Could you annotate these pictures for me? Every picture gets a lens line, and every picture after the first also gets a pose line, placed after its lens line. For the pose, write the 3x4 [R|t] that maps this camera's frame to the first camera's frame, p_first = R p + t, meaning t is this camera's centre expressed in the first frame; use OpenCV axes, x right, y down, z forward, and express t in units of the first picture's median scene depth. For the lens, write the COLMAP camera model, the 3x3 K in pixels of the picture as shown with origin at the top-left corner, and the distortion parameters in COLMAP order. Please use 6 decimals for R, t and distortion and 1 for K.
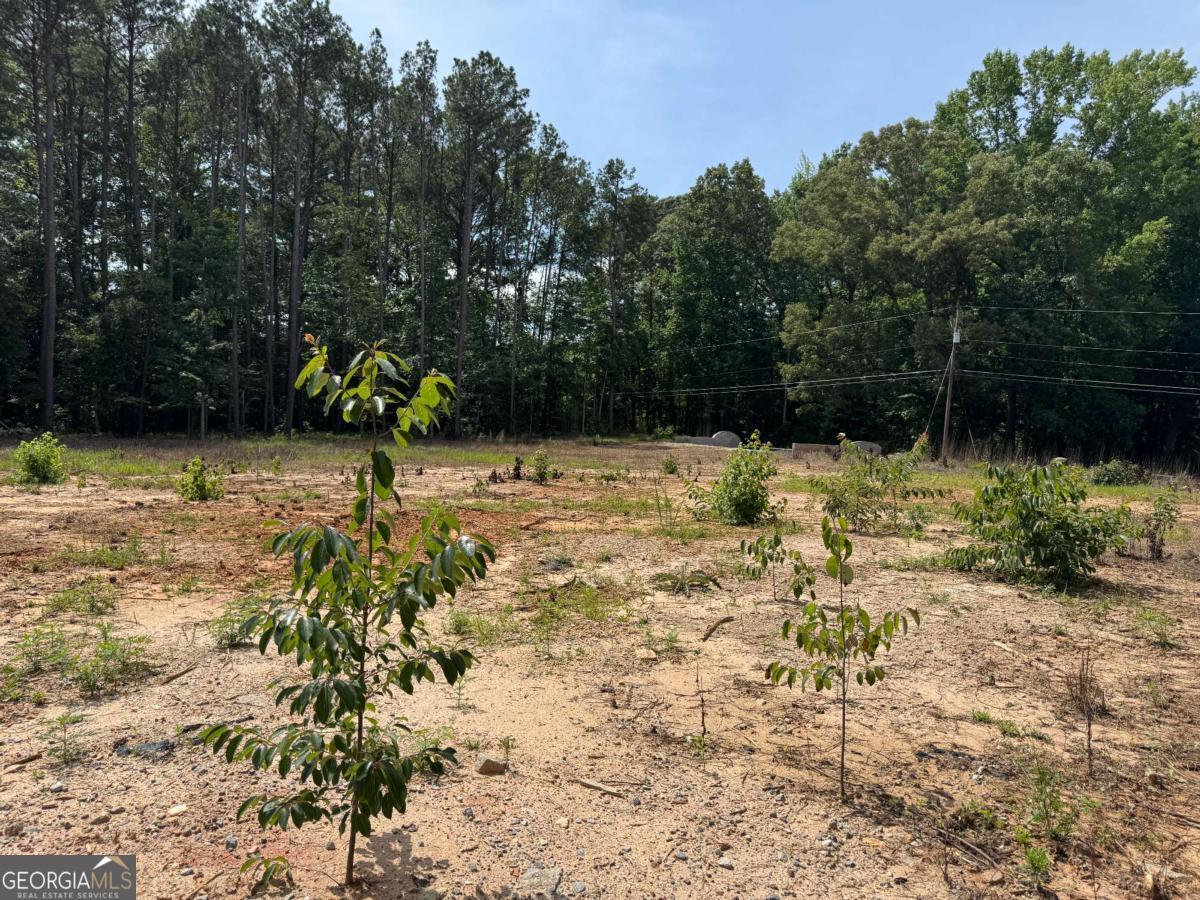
lens RADIAL K [[824.2, 0, 600.0], [0, 824.2, 450.0], [0, 0, 1]] dist [0.005348, -0.003331]
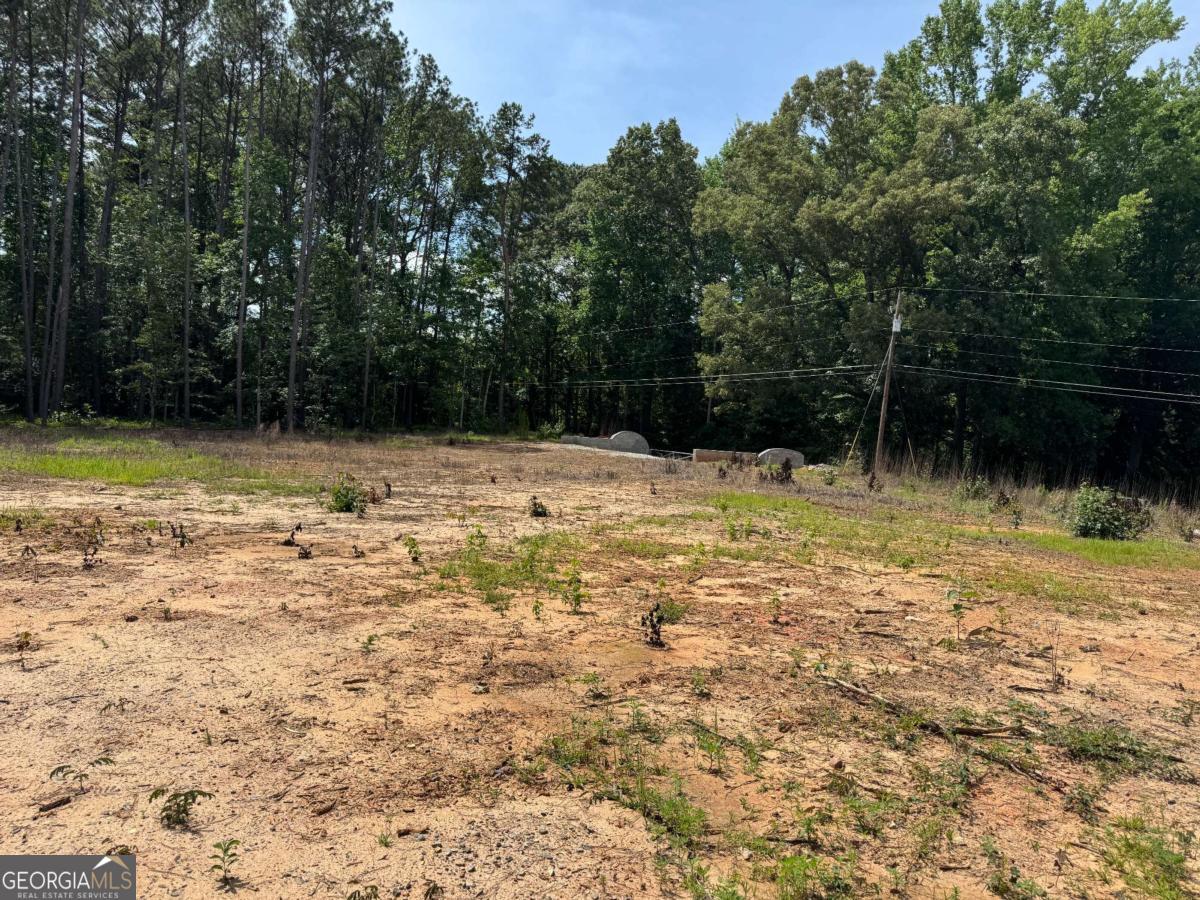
lens RADIAL K [[845.1, 0, 601.8], [0, 845.1, 456.9], [0, 0, 1]] dist [0.003314, -0.003532]
pose [[0.997537, 0.028206, 0.064215, 0.075773], [-0.029003, 0.999513, 0.011503, -0.006095], [-0.063859, -0.013338, 0.997870, 0.151553]]
